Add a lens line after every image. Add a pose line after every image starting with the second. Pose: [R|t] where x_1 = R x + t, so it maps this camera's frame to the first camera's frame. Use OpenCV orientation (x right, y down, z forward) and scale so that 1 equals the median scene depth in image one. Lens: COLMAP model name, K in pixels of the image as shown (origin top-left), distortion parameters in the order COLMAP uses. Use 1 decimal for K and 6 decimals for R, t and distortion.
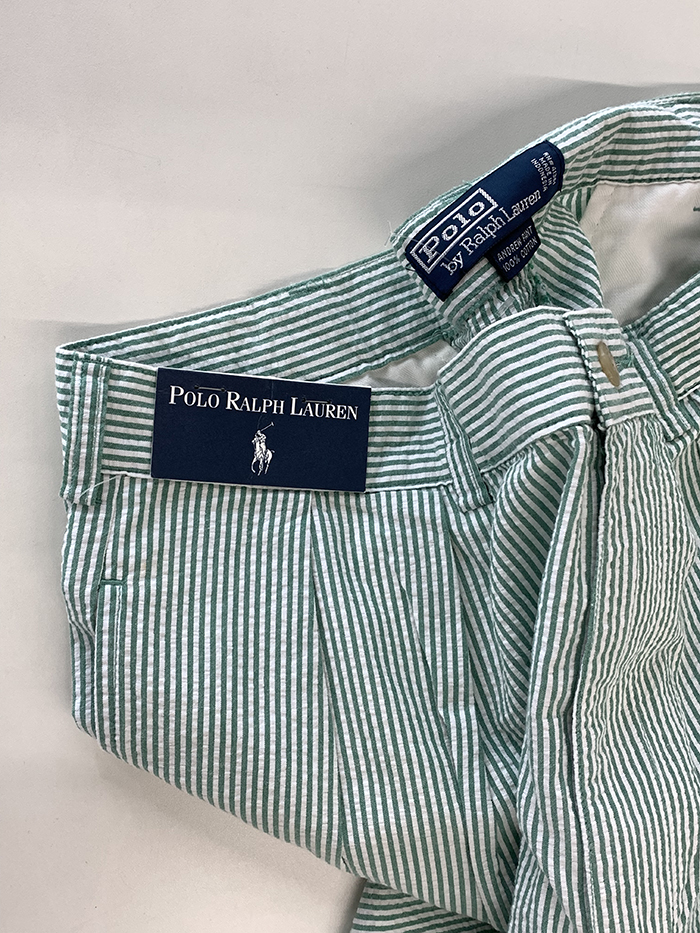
lens RADIAL K [[968.8, 0, 363.7], [0, 968.8, 466.2], [0, 0, 1]] dist [0.193510, -0.629538]
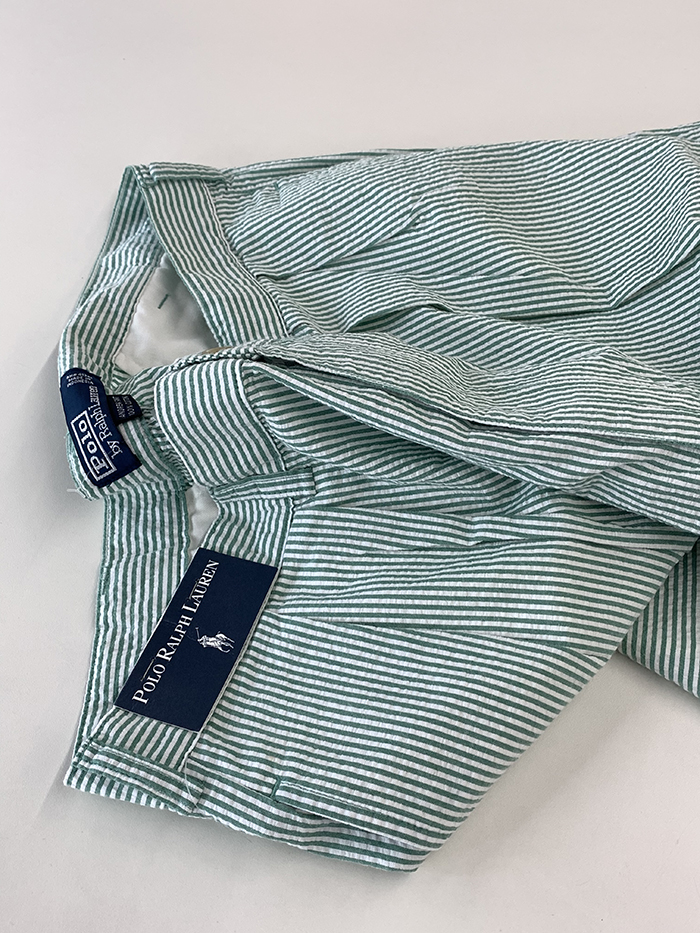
lens RADIAL K [[968.8, 0, 363.7], [0, 968.8, 466.2], [0, 0, 1]] dist [0.193510, -0.629538]
pose [[0.251946, -0.903444, 0.346861, -0.278229], [0.957477, 0.180645, -0.224958, 0.380325], [0.140578, 0.388788, 0.910539, -0.110043]]
